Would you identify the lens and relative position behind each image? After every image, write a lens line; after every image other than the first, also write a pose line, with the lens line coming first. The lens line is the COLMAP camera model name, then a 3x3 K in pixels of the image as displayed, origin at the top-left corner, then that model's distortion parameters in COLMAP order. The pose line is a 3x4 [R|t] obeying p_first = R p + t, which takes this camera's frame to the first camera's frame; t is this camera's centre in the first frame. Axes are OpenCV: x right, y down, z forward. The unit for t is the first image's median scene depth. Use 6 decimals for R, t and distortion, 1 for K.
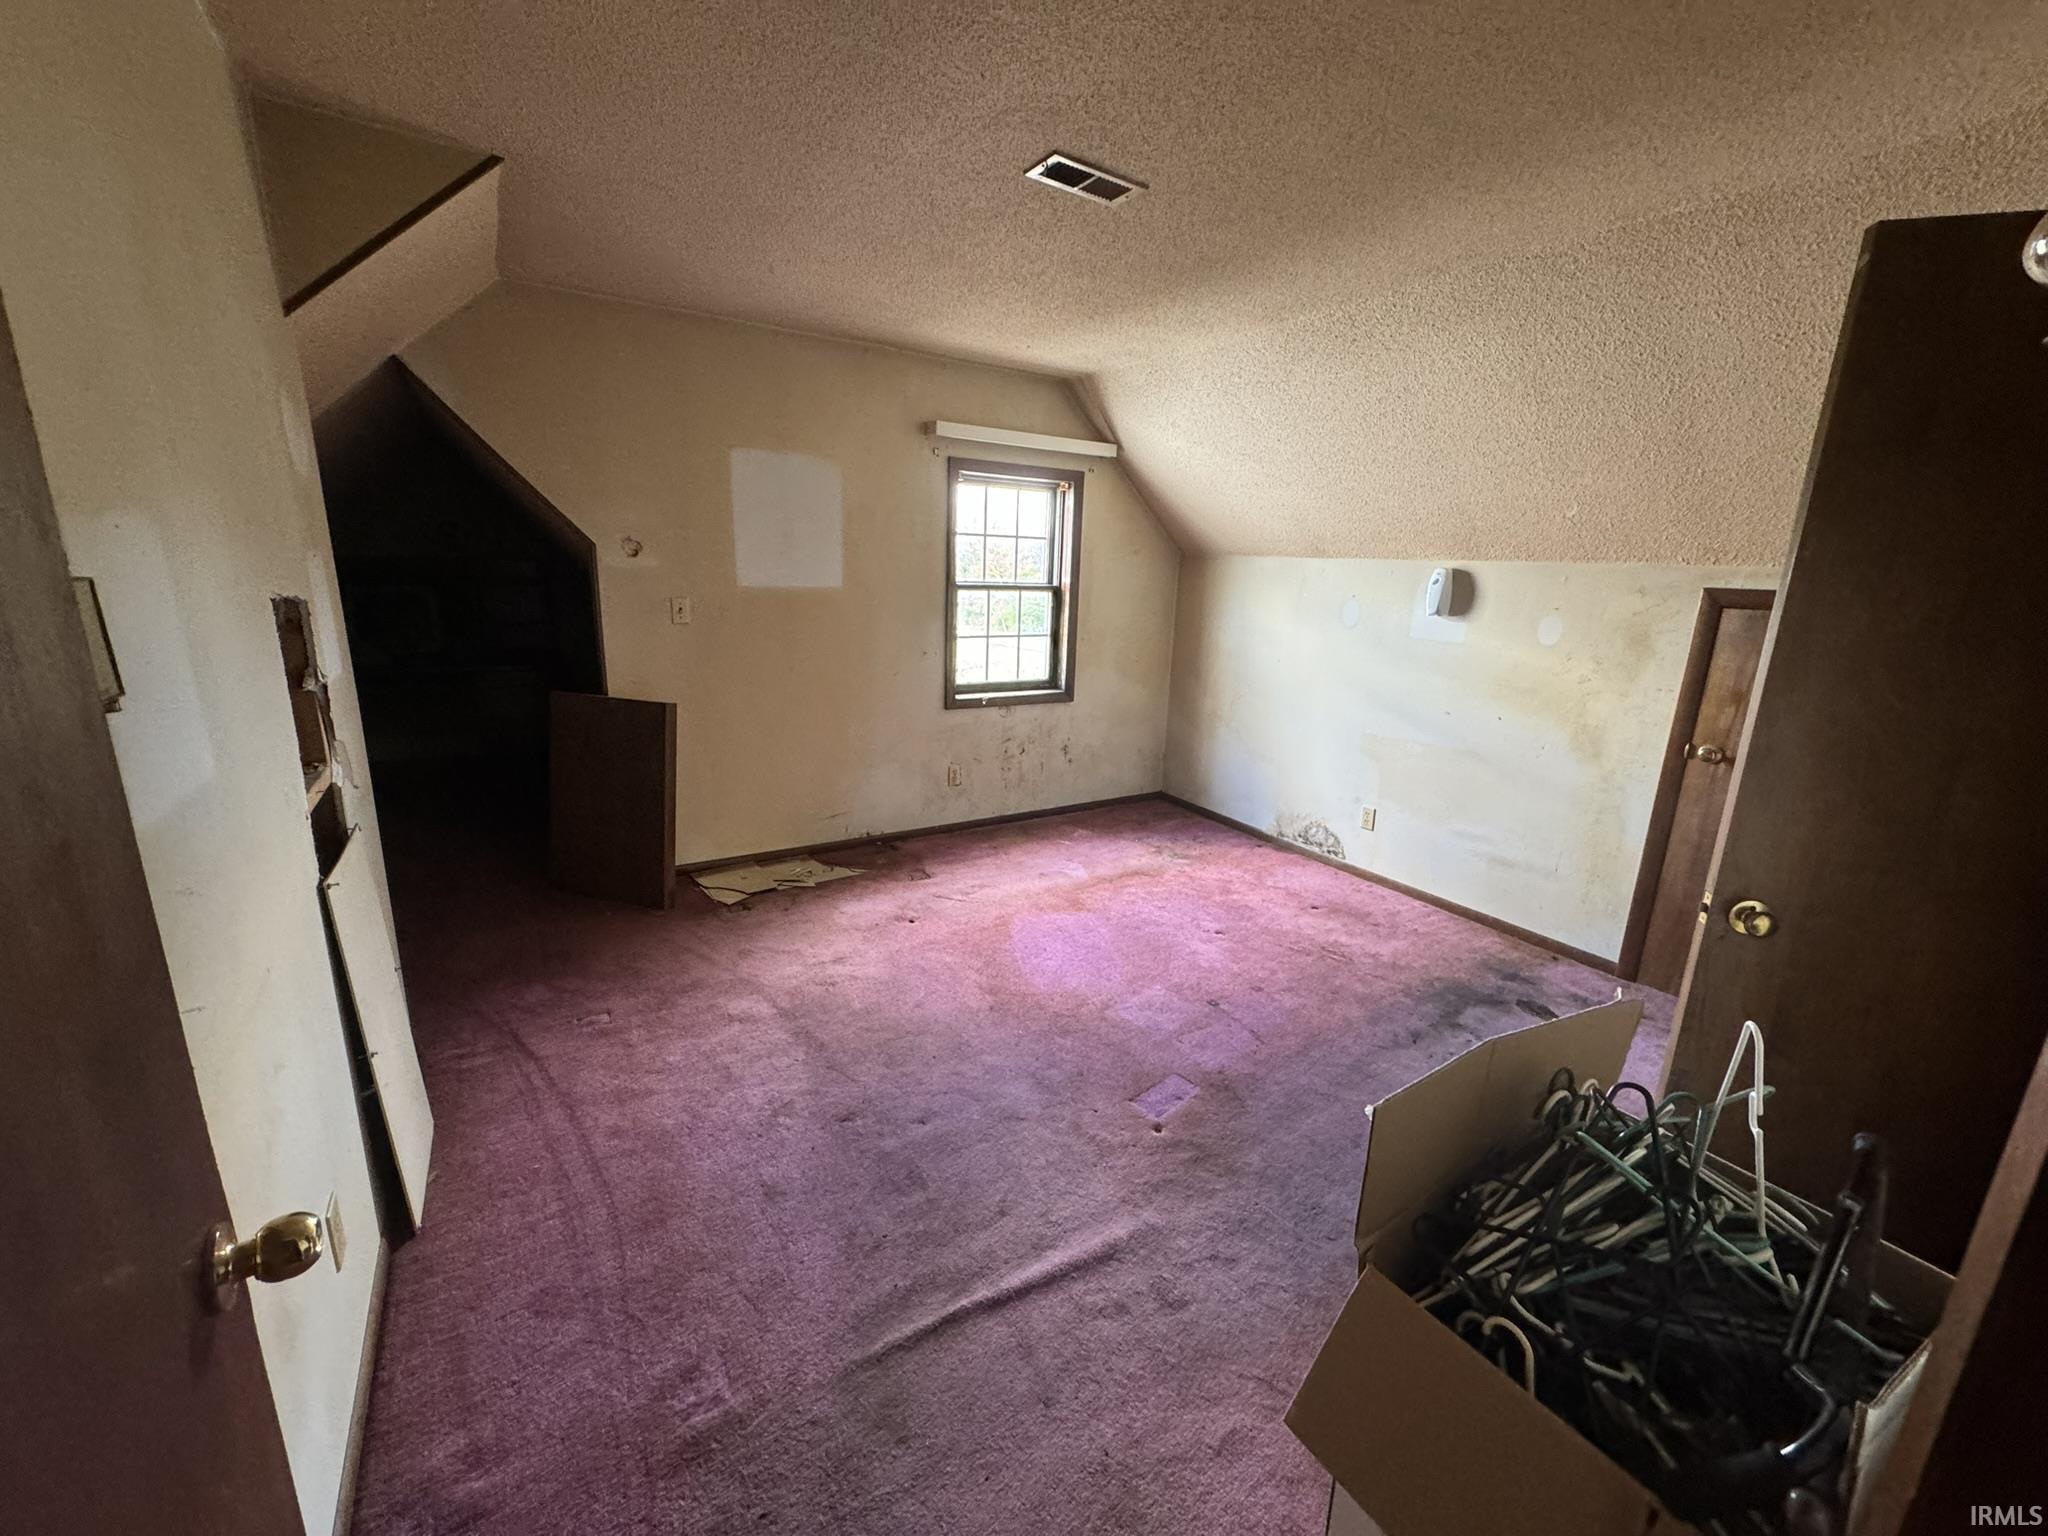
lens RADIAL K [[818.3, 0, 1024.9], [0, 818.3, 764.4], [0, 0, 1]] dist [0.000142, -0.000167]
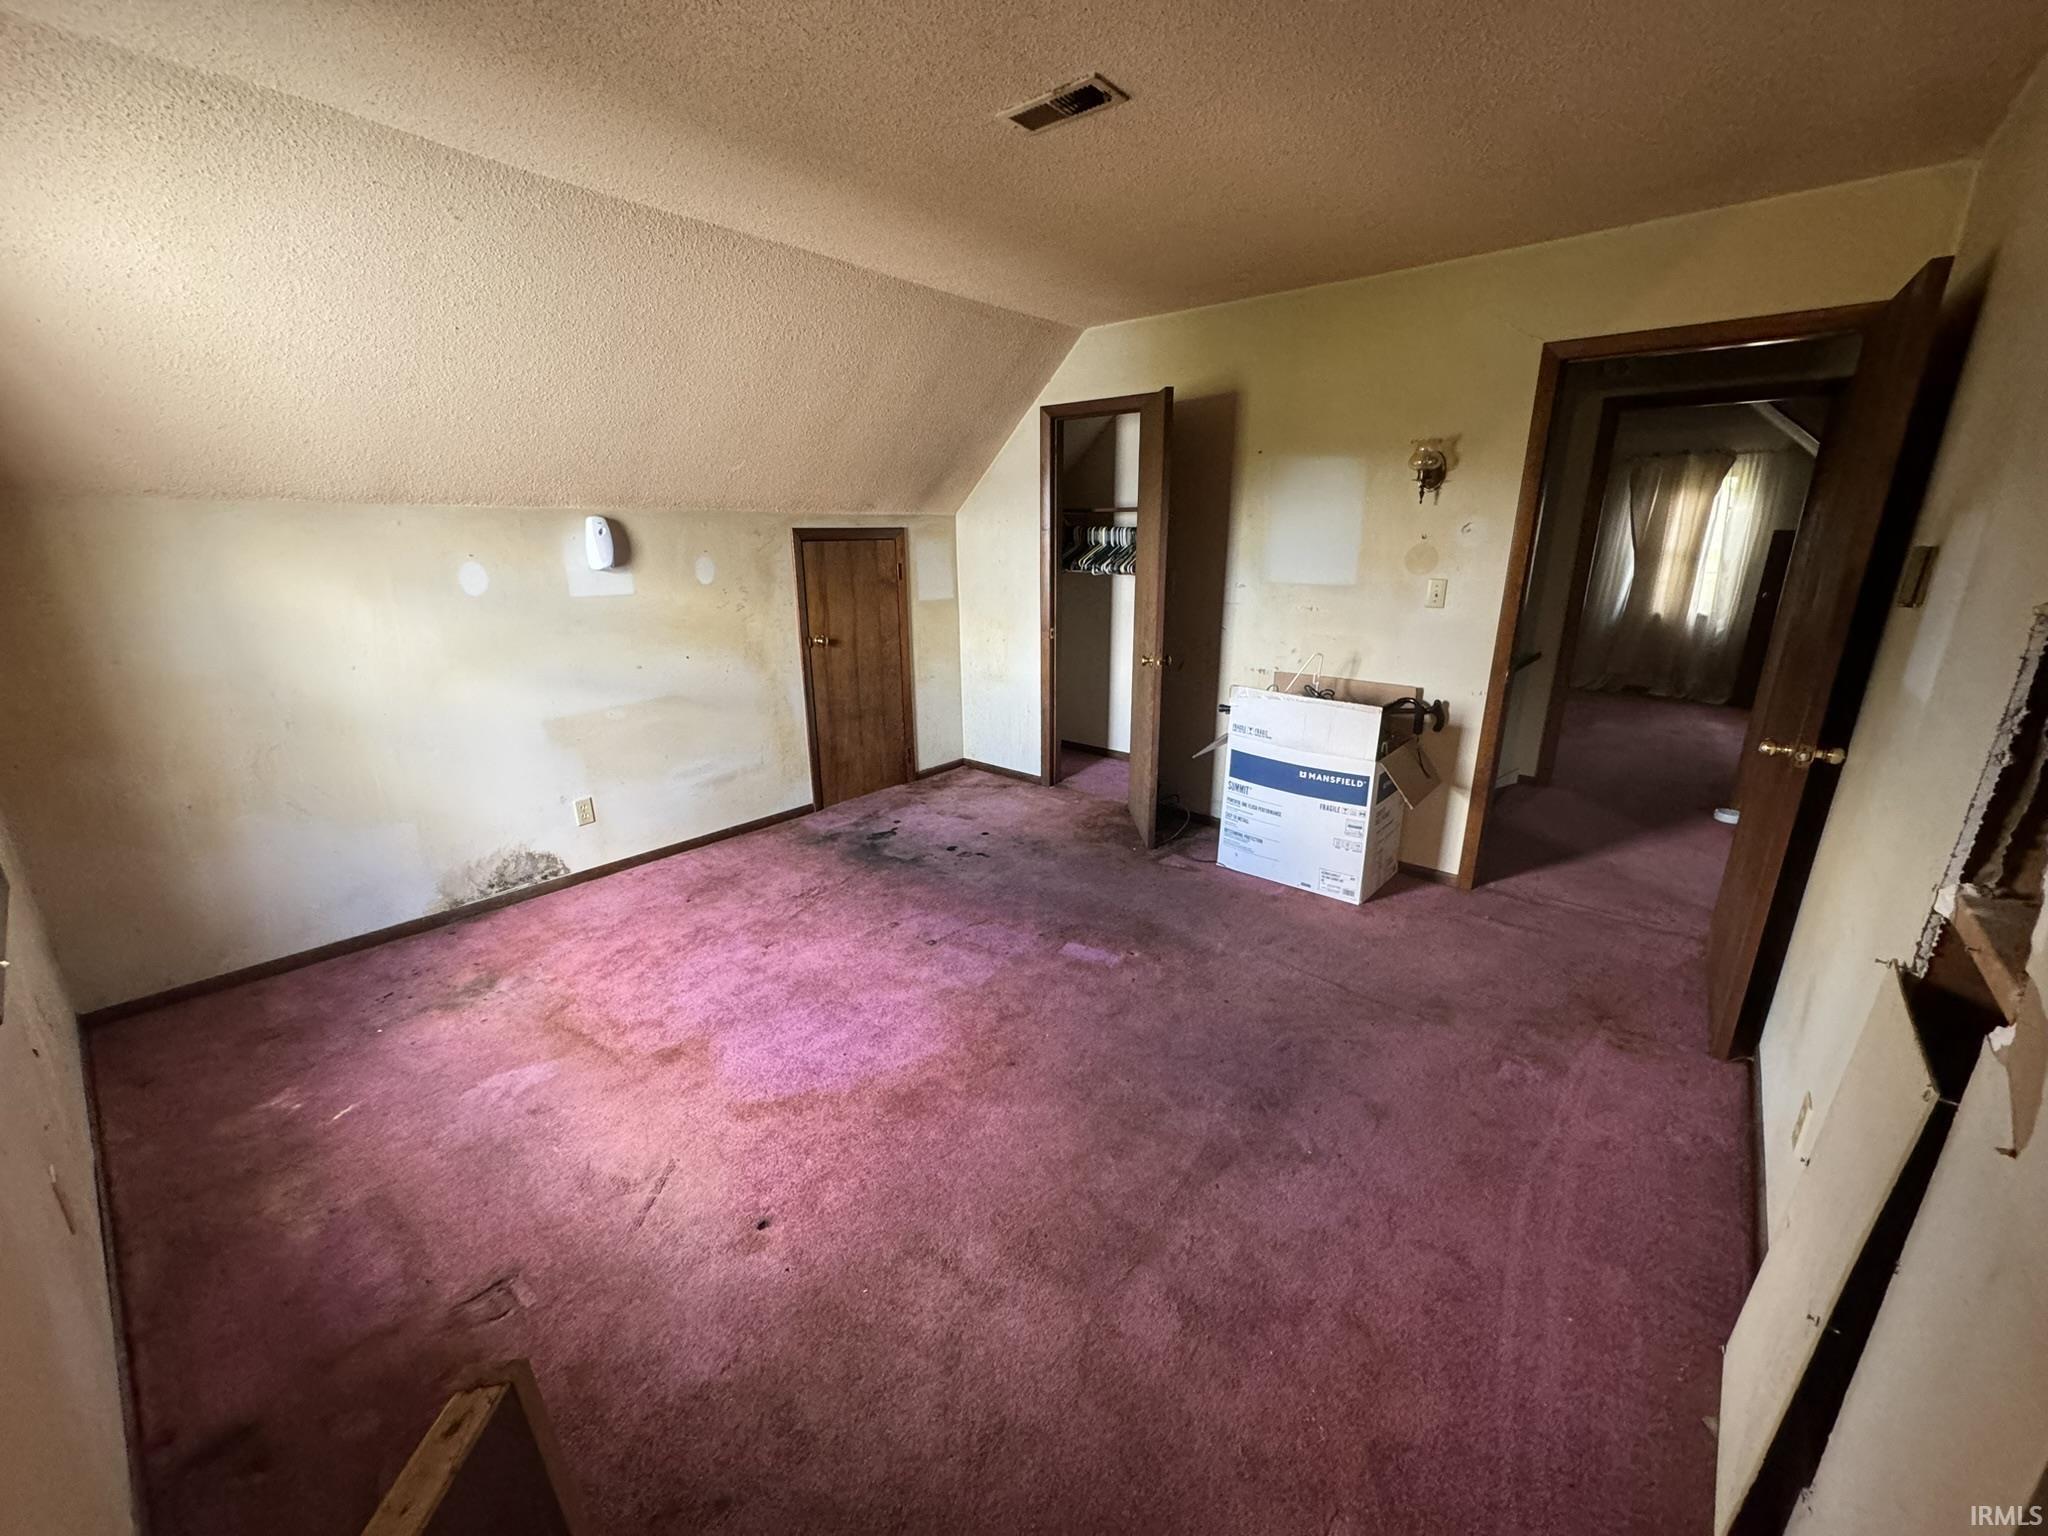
lens RADIAL K [[818.3, 0, 1026.5], [0, 818.3, 768.3], [0, 0, 1]] dist [0.000142, -0.000167]
pose [[-0.308736, -0.303562, 0.901406, -0.553931], [0.213226, 0.901493, 0.376622, -0.227760], [-0.926939, 0.308481, -0.213596, 0.834320]]
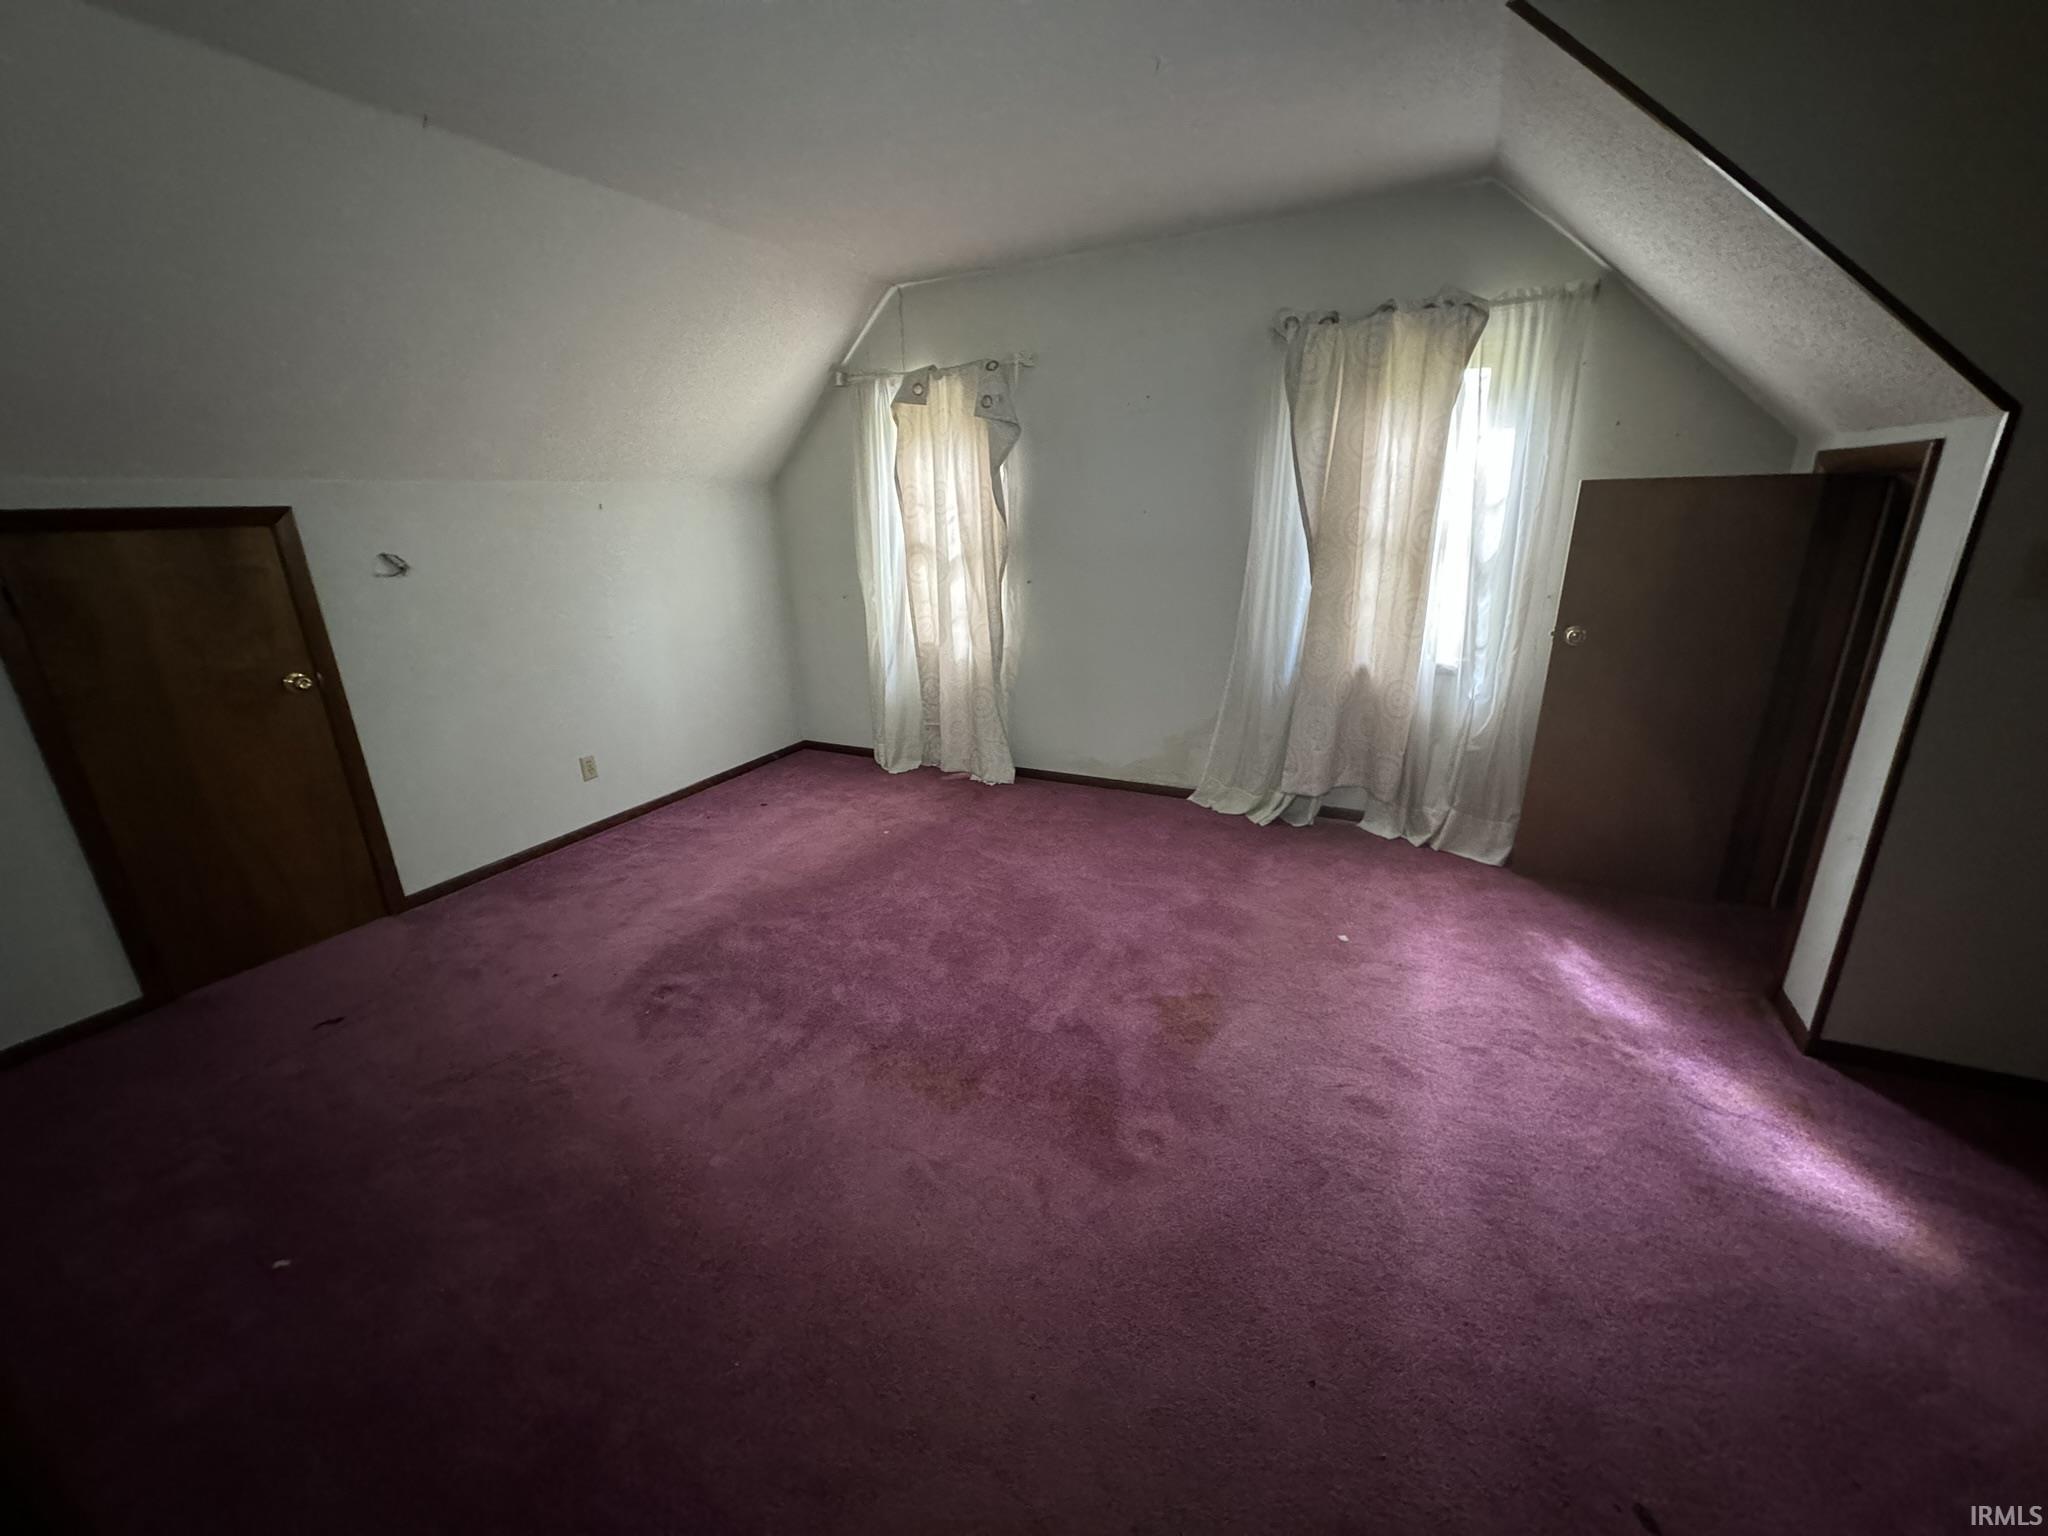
lens RADIAL K [[818.3, 0, 1024.3], [0, 818.3, 773.9], [0, 0, 1]] dist [0.000142, -0.000167]
pose [[-0.526797, -0.292165, 0.798201, -0.342447], [0.212371, 0.864045, 0.456426, -0.145585], [-0.823033, 0.409958, -0.393129, 0.530909]]
